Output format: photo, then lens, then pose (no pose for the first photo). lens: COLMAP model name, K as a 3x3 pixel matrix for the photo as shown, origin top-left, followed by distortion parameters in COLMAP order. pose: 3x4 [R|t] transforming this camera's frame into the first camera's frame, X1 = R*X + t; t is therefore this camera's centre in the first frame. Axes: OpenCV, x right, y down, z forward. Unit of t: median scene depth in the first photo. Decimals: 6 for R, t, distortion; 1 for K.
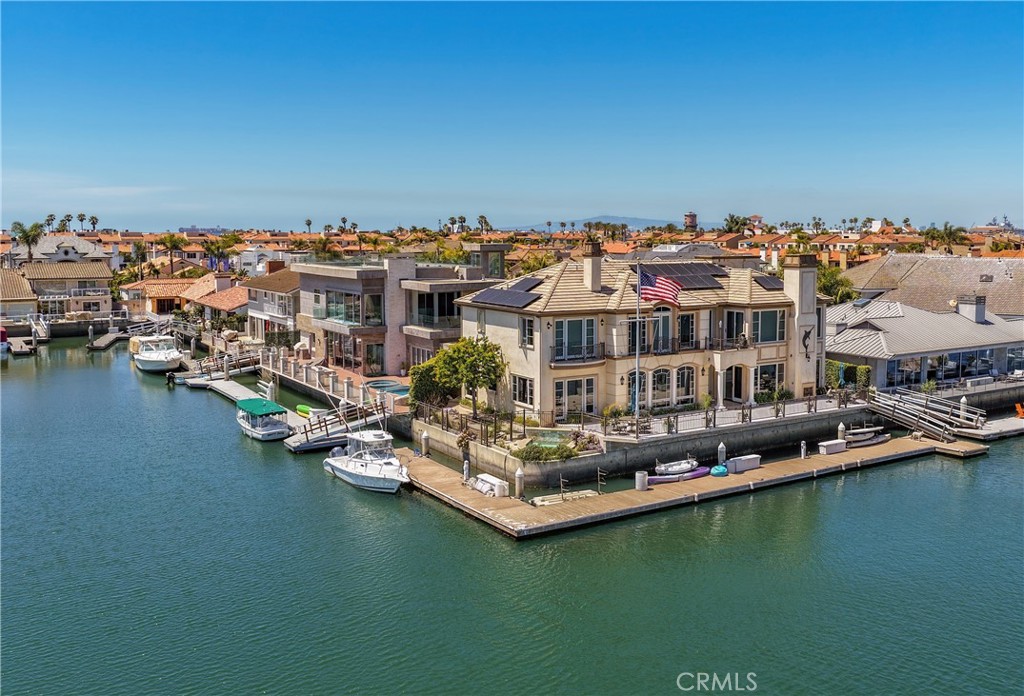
lens RADIAL K [[958.1, 0, 579.7], [0, 958.1, 309.1], [0, 0, 1]] dist [-0.013807, -0.005104]
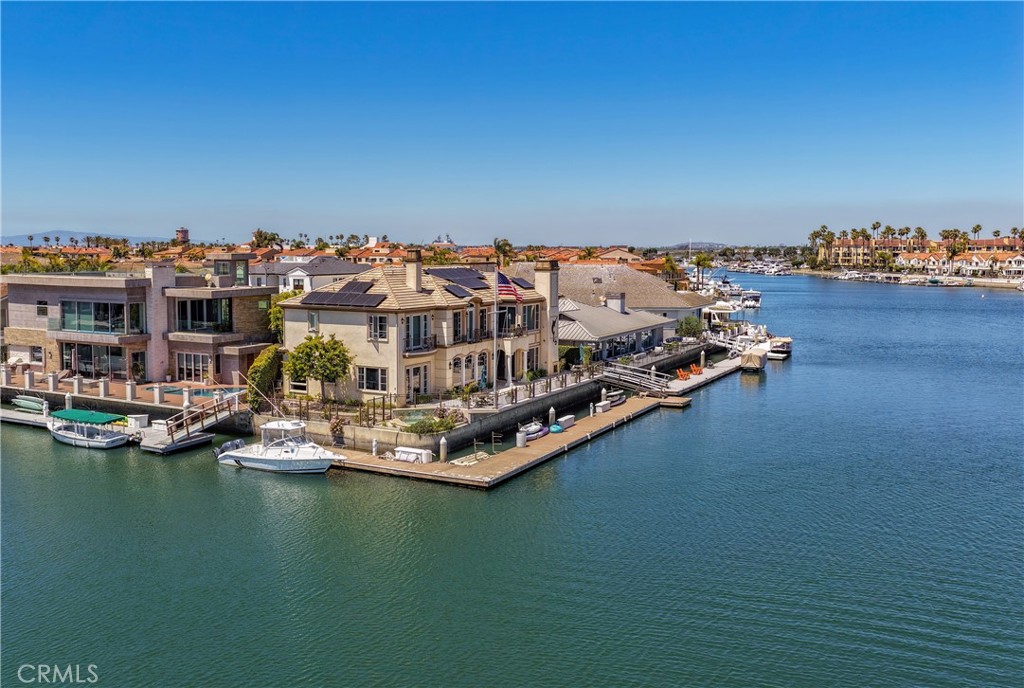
lens RADIAL K [[910.5, 0, 492.2], [0, 910.5, 343.3], [0, 0, 1]] dist [-0.015235, -0.008728]
pose [[0.883582, -0.045813, 0.466031, -0.428925], [0.034810, 0.998875, 0.032195, 0.012112], [-0.466982, -0.012224, 0.884183, -0.024173]]
